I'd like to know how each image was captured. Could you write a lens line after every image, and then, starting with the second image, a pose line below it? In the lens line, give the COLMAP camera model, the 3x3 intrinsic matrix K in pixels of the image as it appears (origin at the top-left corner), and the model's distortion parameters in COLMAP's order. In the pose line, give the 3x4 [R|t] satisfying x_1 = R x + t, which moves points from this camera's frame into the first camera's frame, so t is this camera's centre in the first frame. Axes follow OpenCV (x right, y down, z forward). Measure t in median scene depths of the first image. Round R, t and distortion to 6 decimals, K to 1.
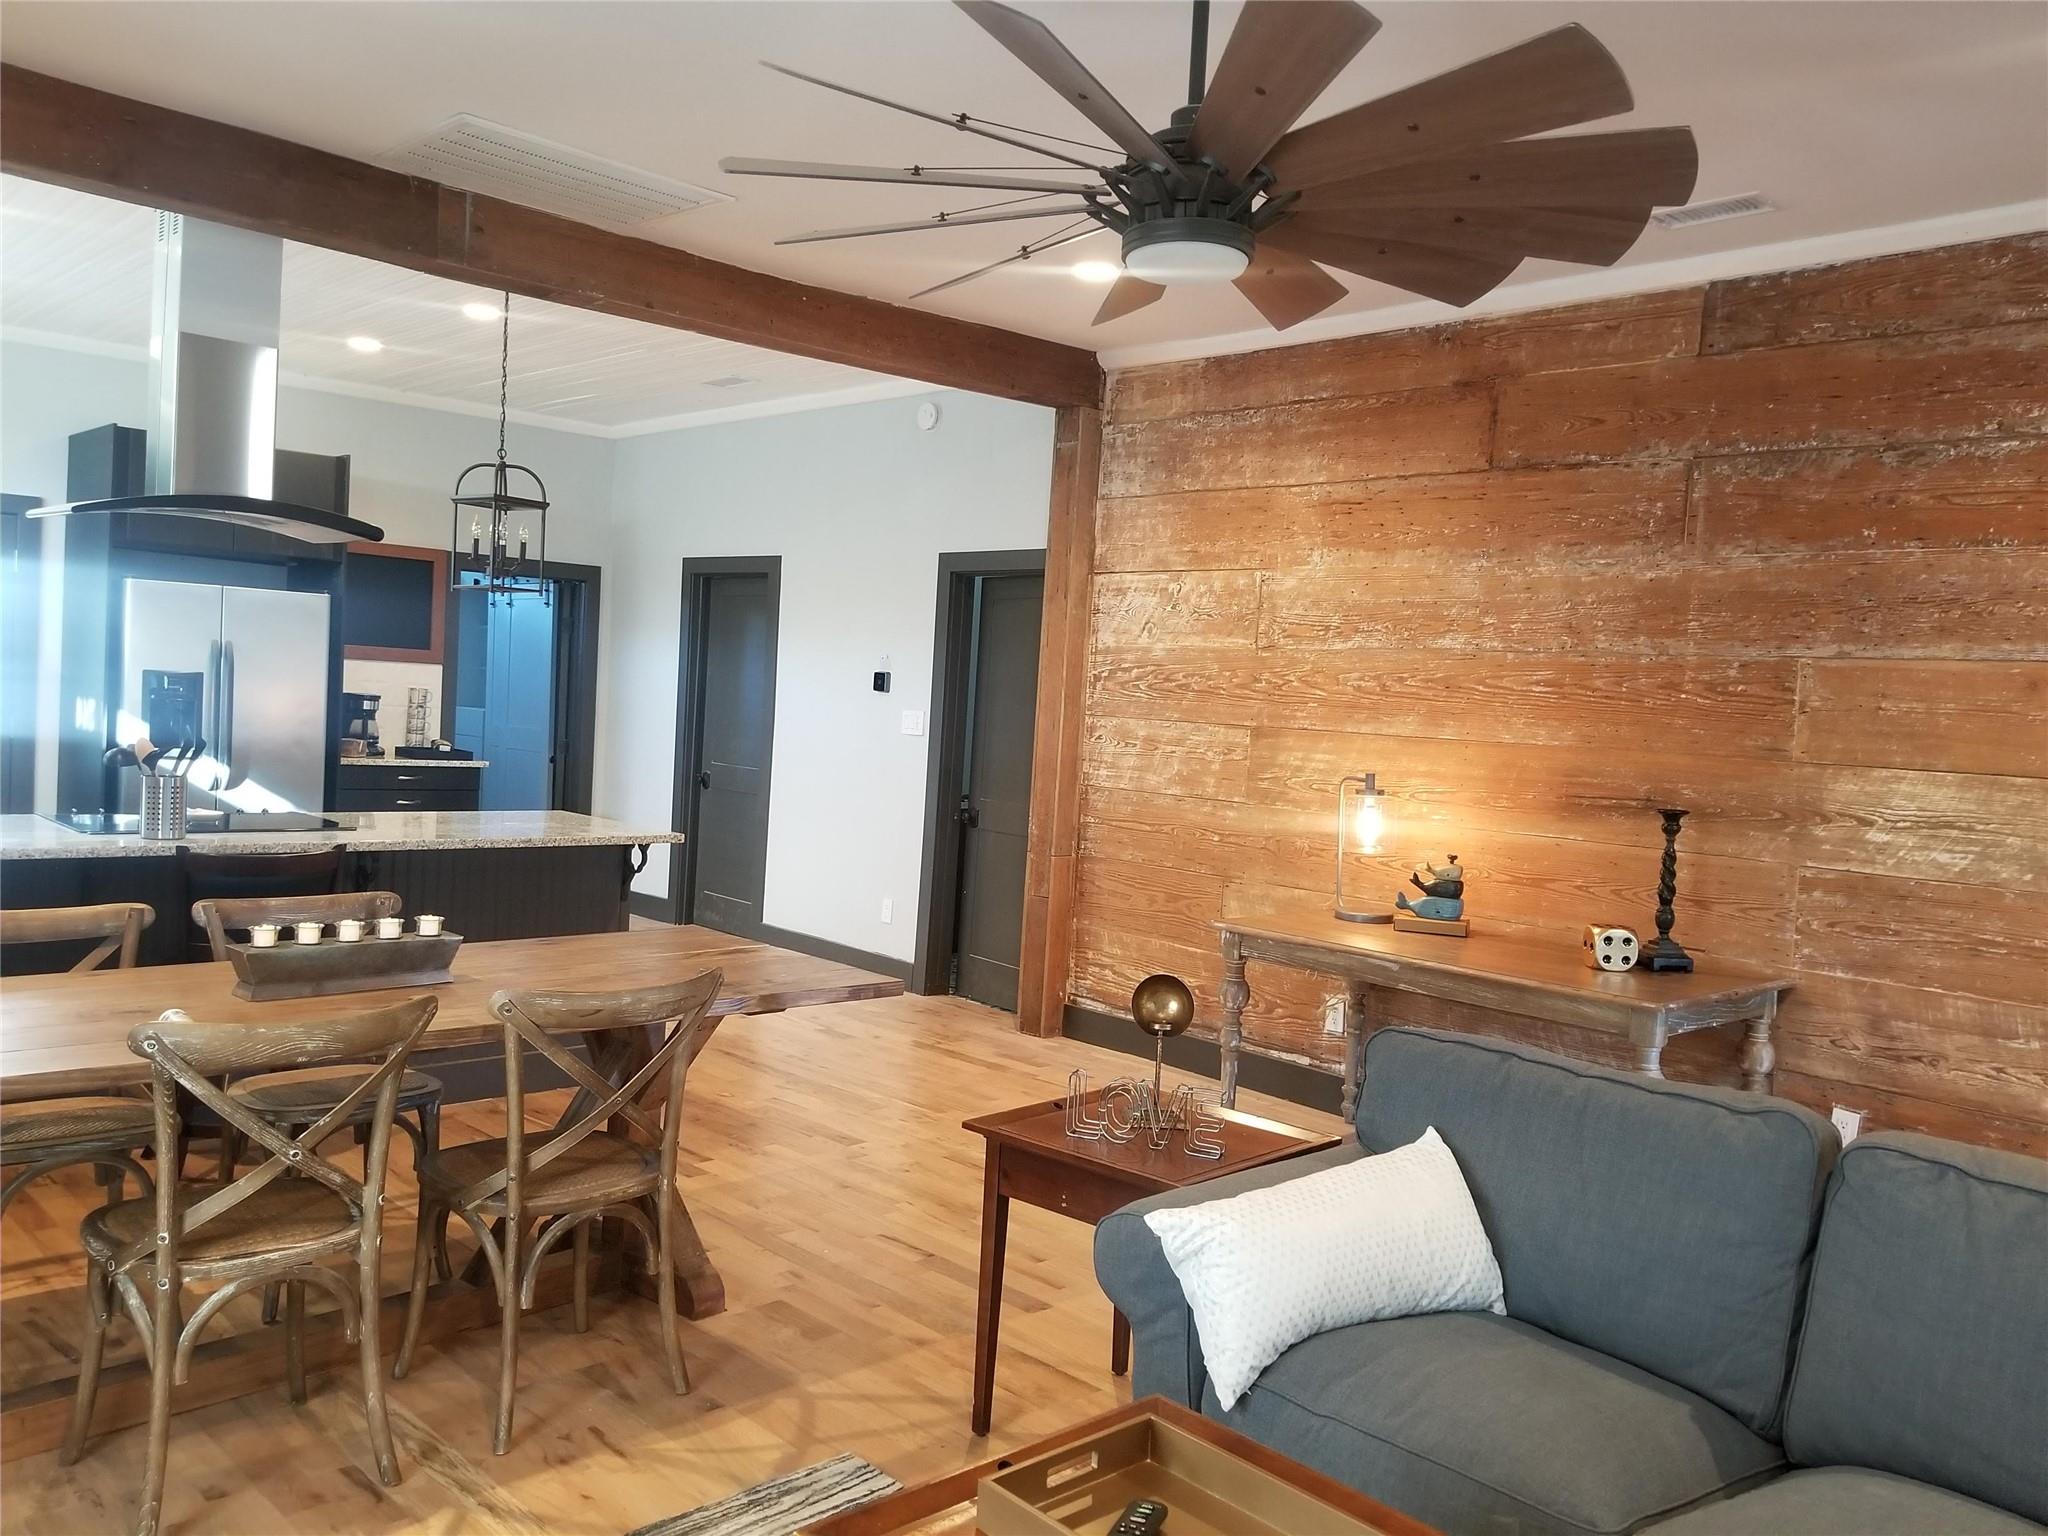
lens RADIAL K [[1564.5, 0, 1024.0], [0, 1564.5, 768.0], [0, 0, 1]] dist [0.077893, -0.134054]
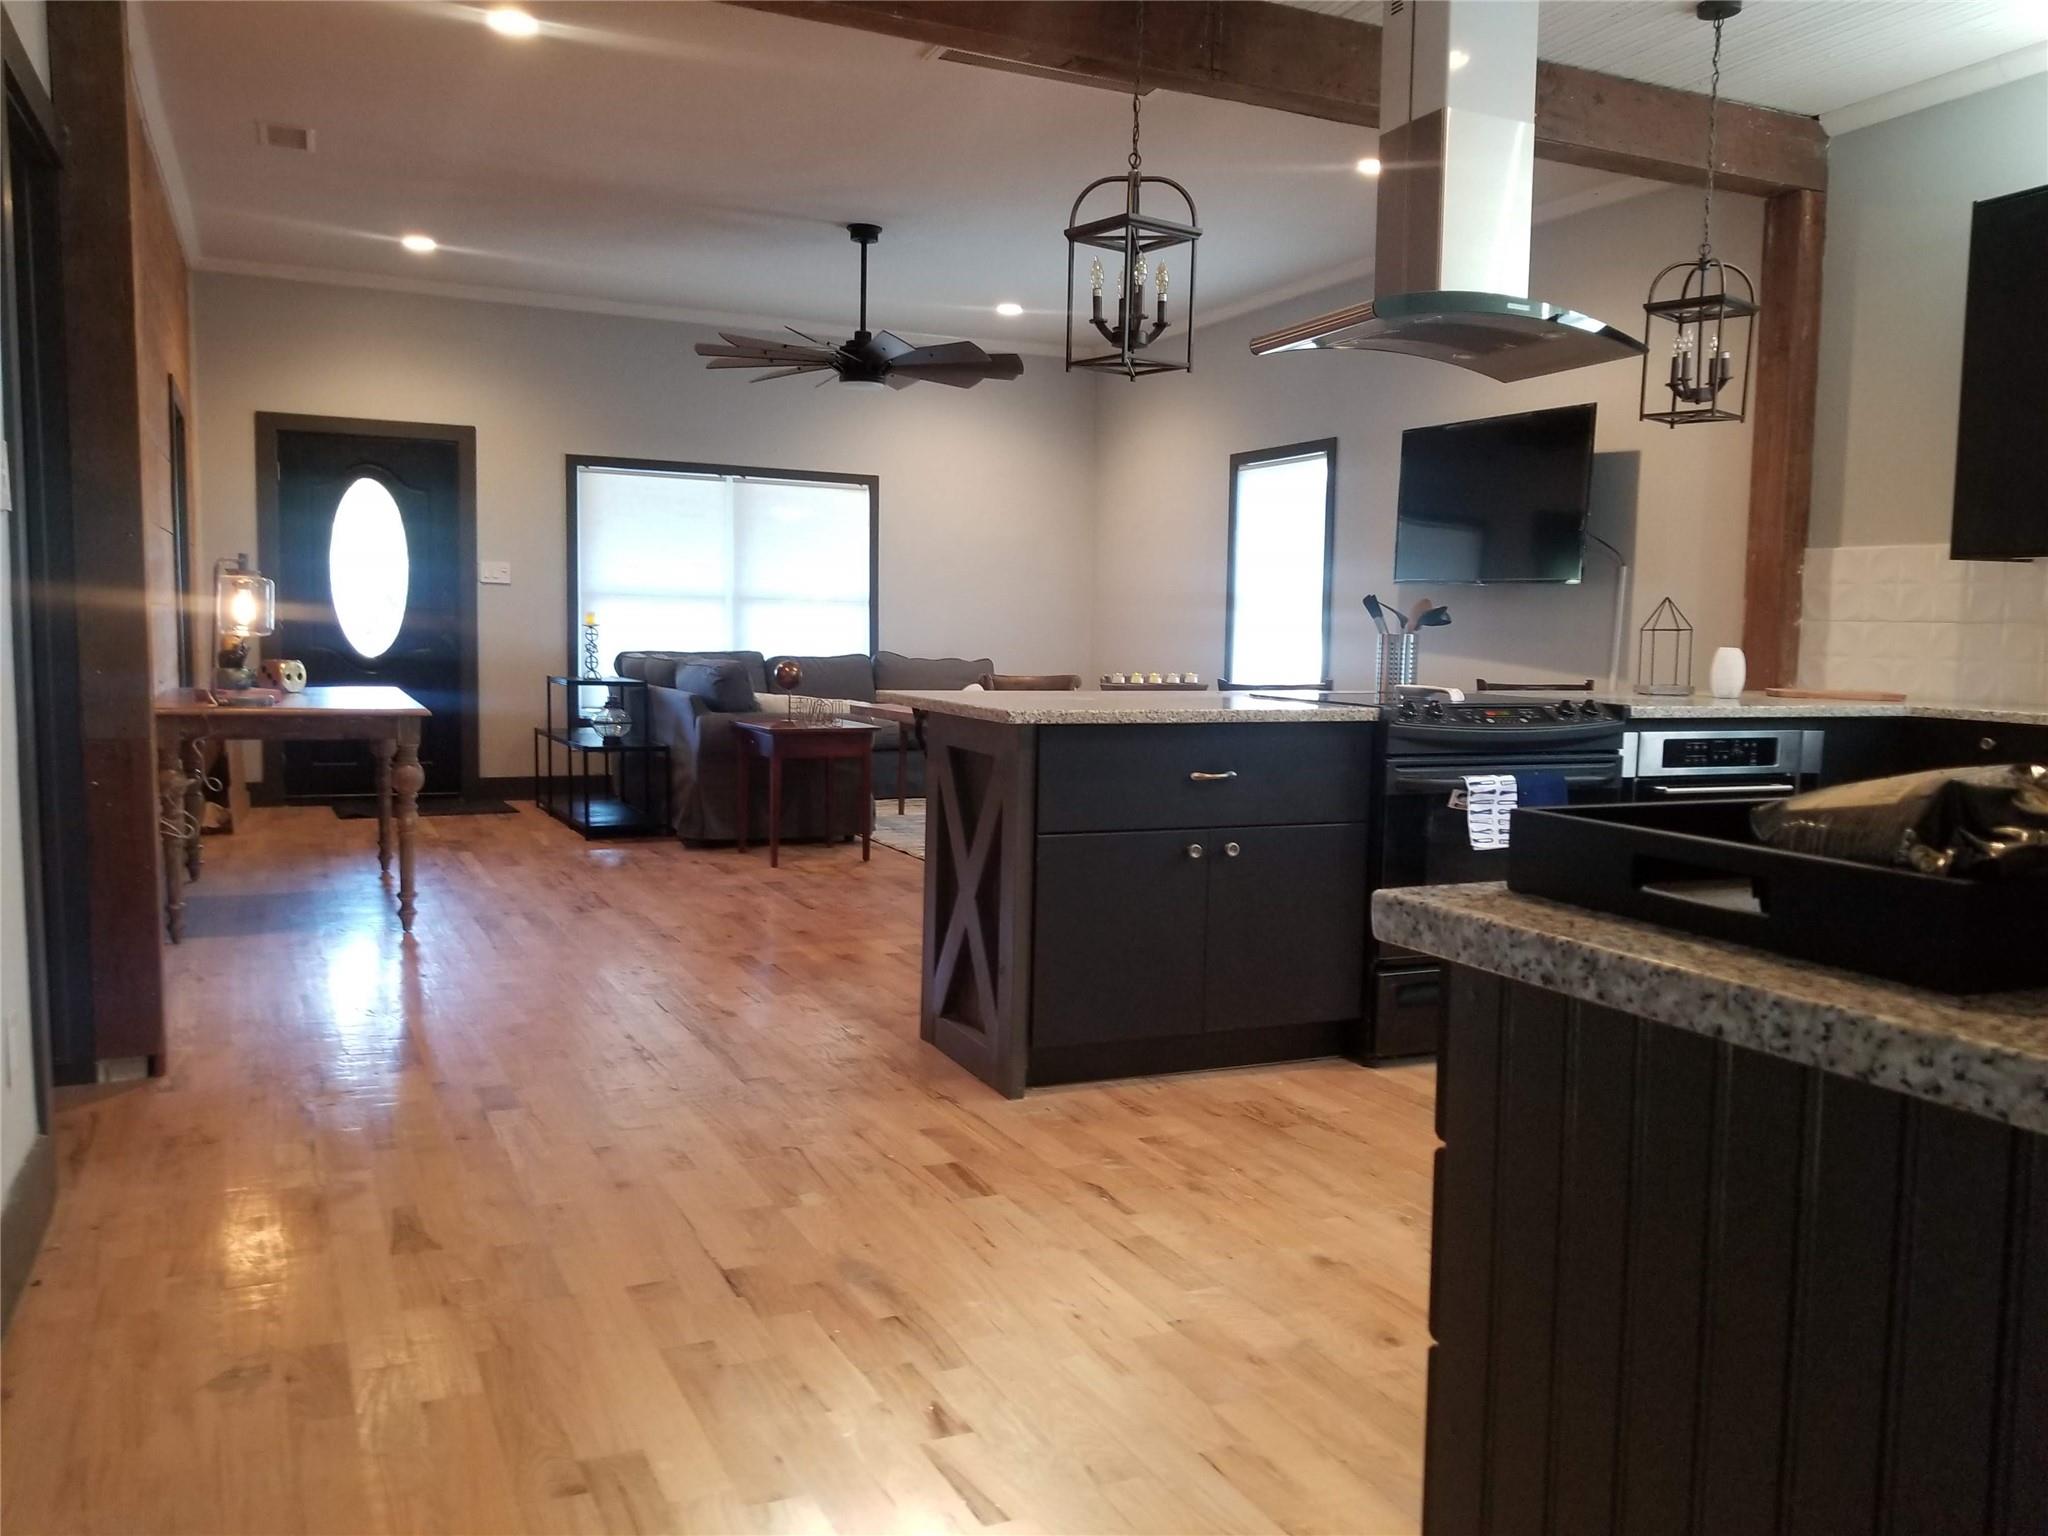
lens RADIAL K [[1584.9, 0, 1019.3], [0, 1584.9, 806.5], [0, 0, 1]] dist [0.114425, -0.191995]
pose [[-0.940407, -0.109496, 0.321941, -0.408248], [-0.056873, 0.984049, 0.168559, -0.029242], [-0.335263, 0.140204, -0.931634, 1.288261]]
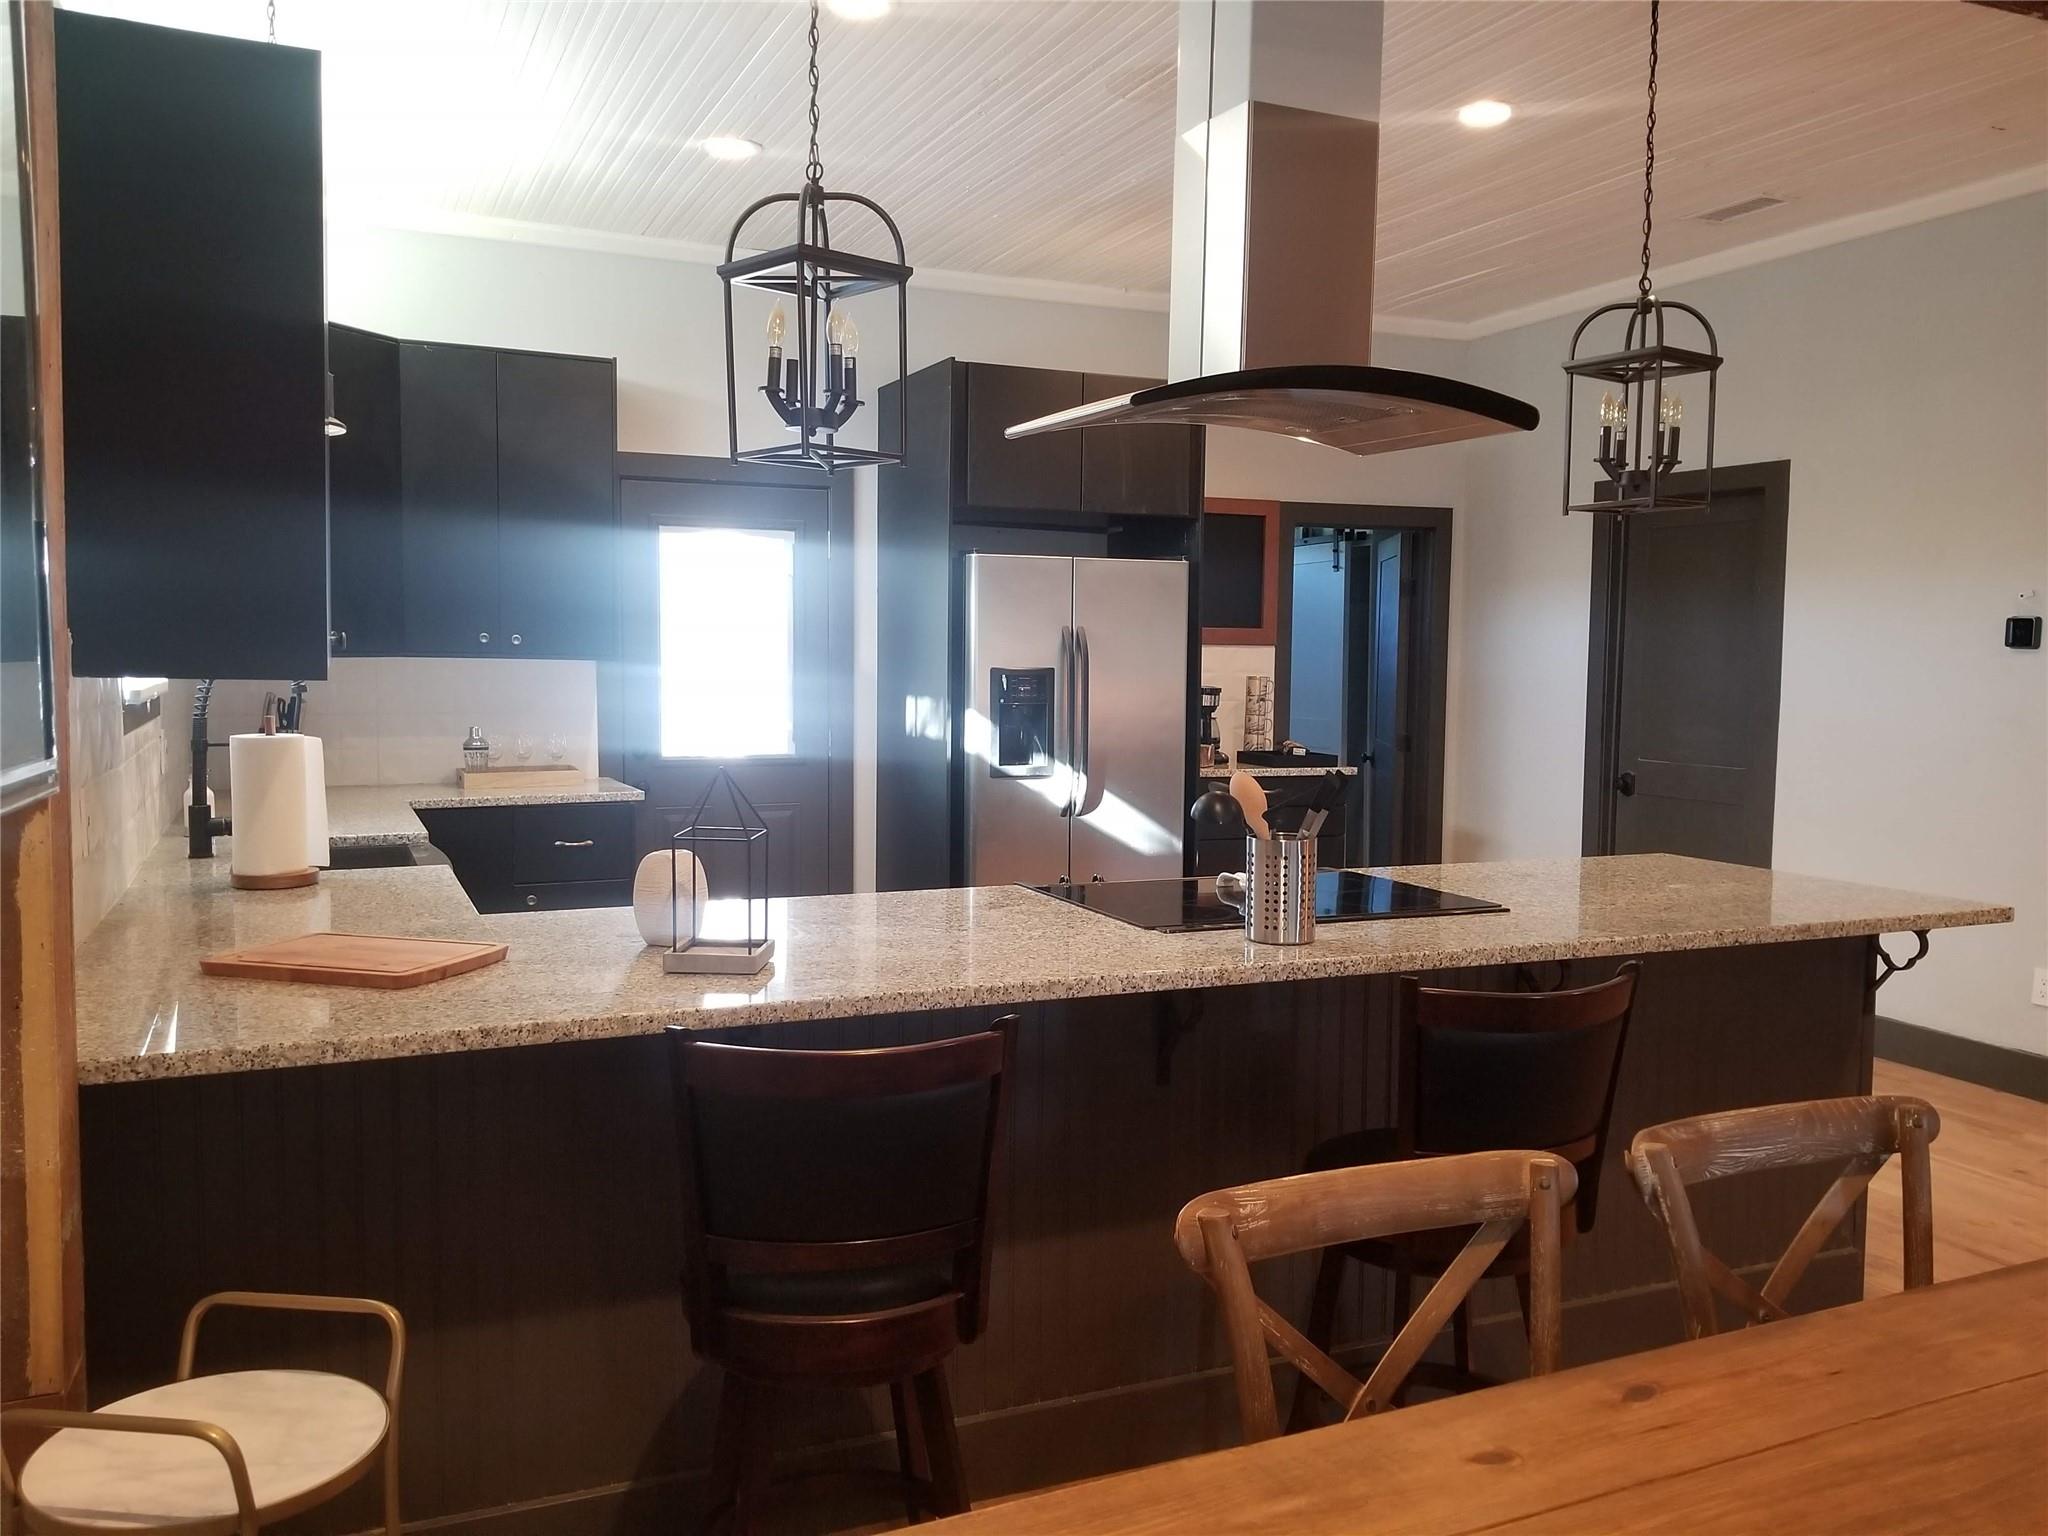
lens RADIAL K [[1602.5, 0, 1028.3], [0, 1602.5, 730.7], [0, 0, 1]] dist [0.079352, -0.145855]
pose [[0.941395, -0.030932, -0.335885, -0.263976], [0.027118, 0.999504, -0.016040, -0.016348], [0.336215, 0.005991, 0.941766, 0.246697]]
